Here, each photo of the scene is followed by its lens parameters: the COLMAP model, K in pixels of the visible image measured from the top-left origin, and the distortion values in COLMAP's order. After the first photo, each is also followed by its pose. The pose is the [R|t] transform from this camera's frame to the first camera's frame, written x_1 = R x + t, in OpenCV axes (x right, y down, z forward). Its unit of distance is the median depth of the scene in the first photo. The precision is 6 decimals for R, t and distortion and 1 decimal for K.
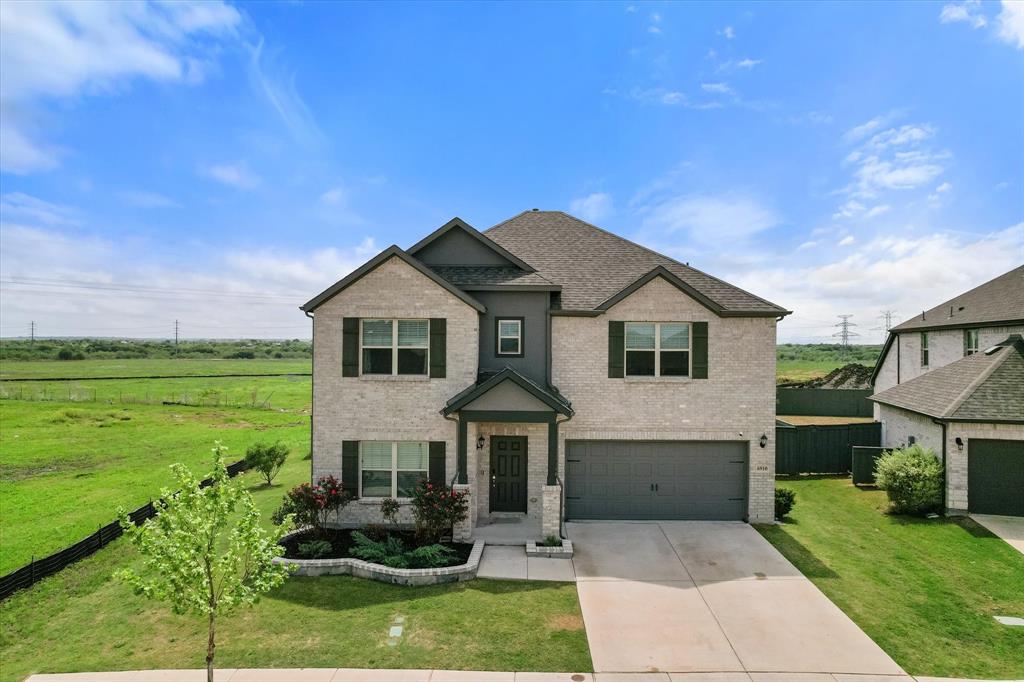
lens RADIAL K [[634.5, 0, 512.0], [0, 634.5, 341.0], [0, 0, 1]] dist [-0.028600, 0.002329]
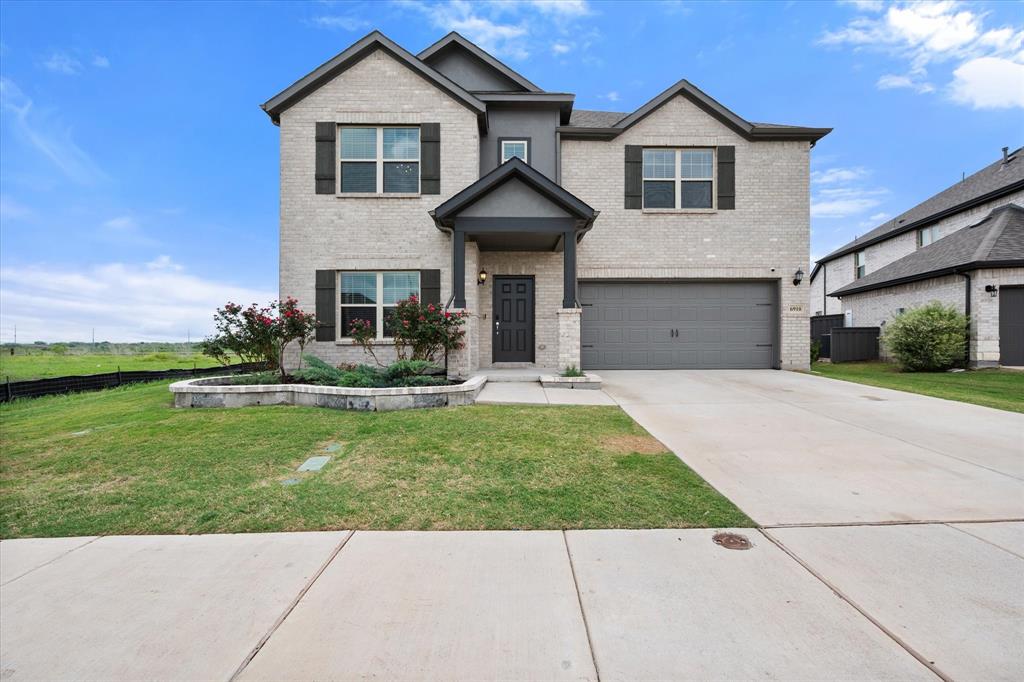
lens RADIAL K [[406.3, 0, 521.4], [0, 406.3, 334.5], [0, 0, 1]] dist [-0.000025, -0.000074]
pose [[0.999156, -0.005976, 0.040648, -0.018320], [0.005877, 0.999979, 0.002566, 0.234965], [-0.040663, -0.002325, 0.999170, 0.436149]]
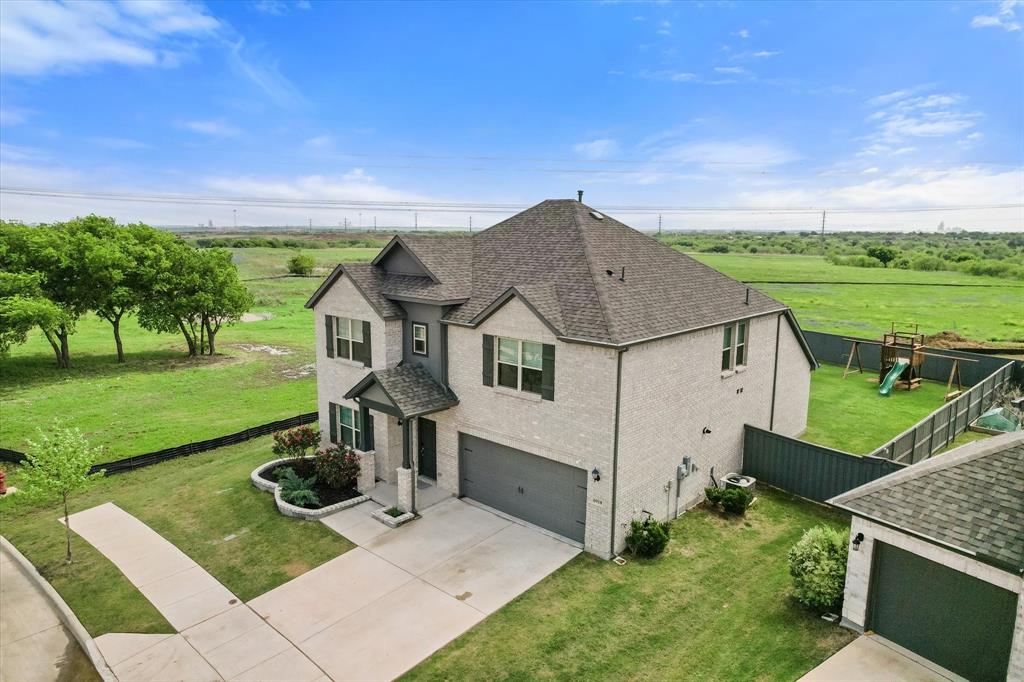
lens RADIAL K [[634.5, 0, 512.0], [0, 634.5, 341.0], [0, 0, 1]] dist [-0.028600, 0.002329]
pose [[0.761011, 0.107936, -0.639697, 0.891315], [-0.002182, 0.986482, 0.163854, -0.198526], [0.648735, -0.123299, 0.750960, 0.218007]]
